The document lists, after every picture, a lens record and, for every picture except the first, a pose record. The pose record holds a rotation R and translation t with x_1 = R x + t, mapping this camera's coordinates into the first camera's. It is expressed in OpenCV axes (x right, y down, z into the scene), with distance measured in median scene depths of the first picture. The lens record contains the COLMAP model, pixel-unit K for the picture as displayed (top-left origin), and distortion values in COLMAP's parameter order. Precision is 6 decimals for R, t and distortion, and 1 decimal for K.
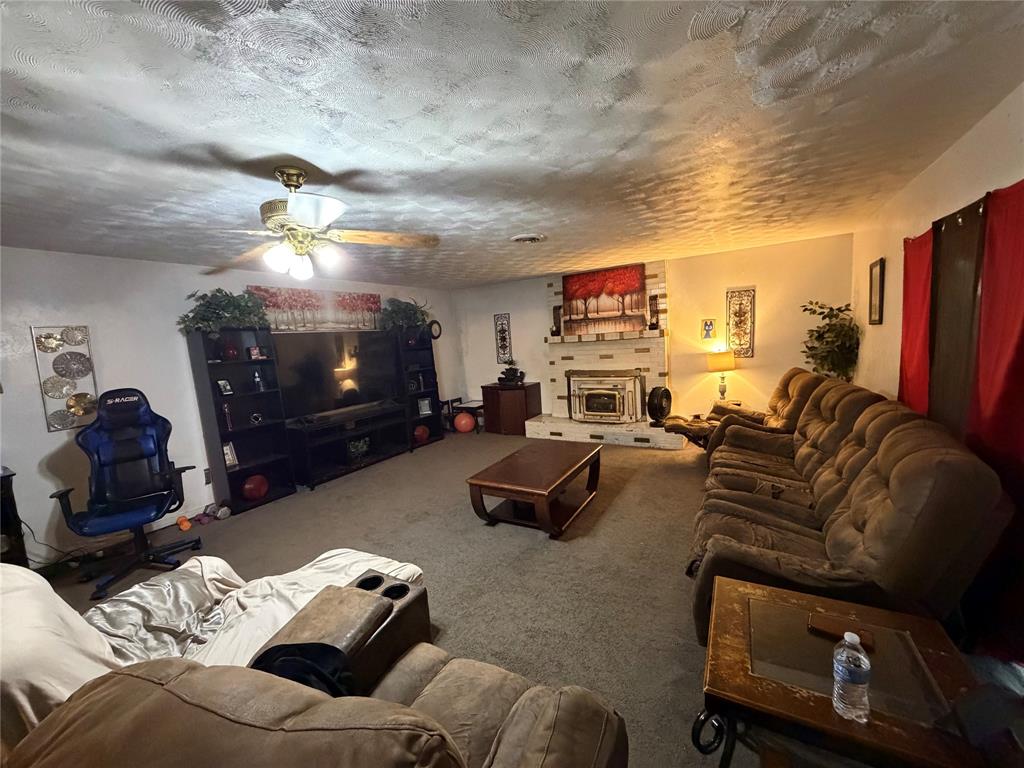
lens RADIAL K [[405.3, 0, 510.2], [0, 405.3, 382.0], [0, 0, 1]] dist [-0.001157, 0.000413]
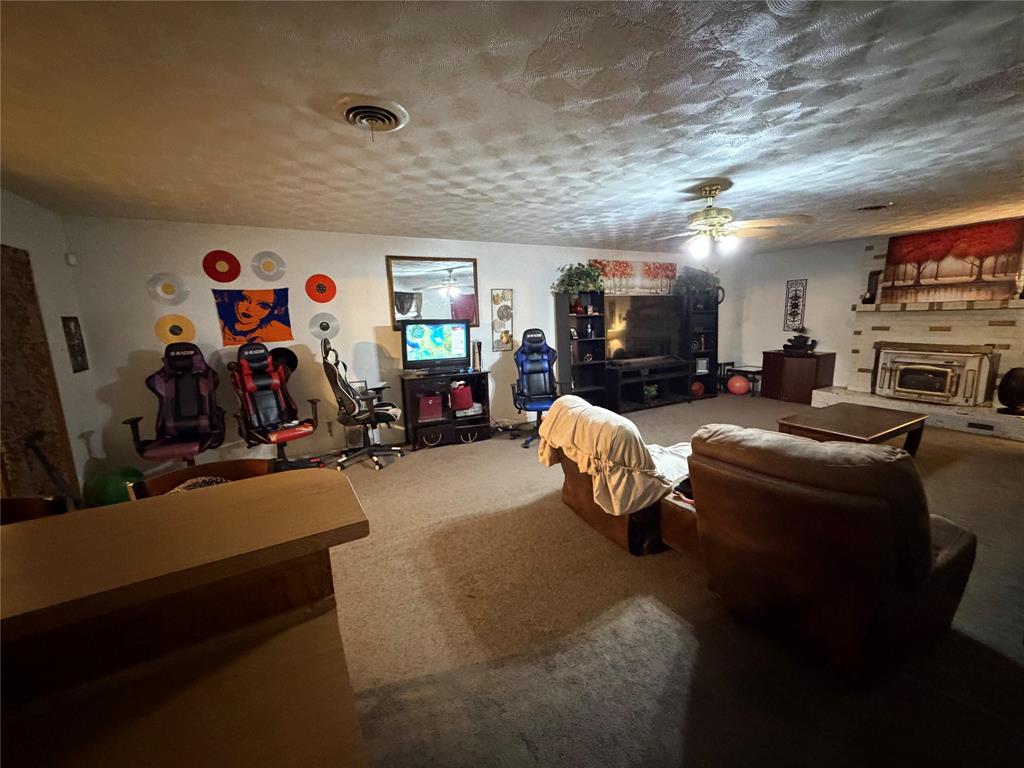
lens RADIAL K [[405.3, 0, 511.7], [0, 405.3, 383.7], [0, 0, 1]] dist [-0.001157, 0.000413]
pose [[0.857032, 0.122825, -0.500410, -0.105461], [-0.080468, 0.991162, 0.105464, 0.037682], [0.508941, -0.050119, 0.859341, -0.236962]]
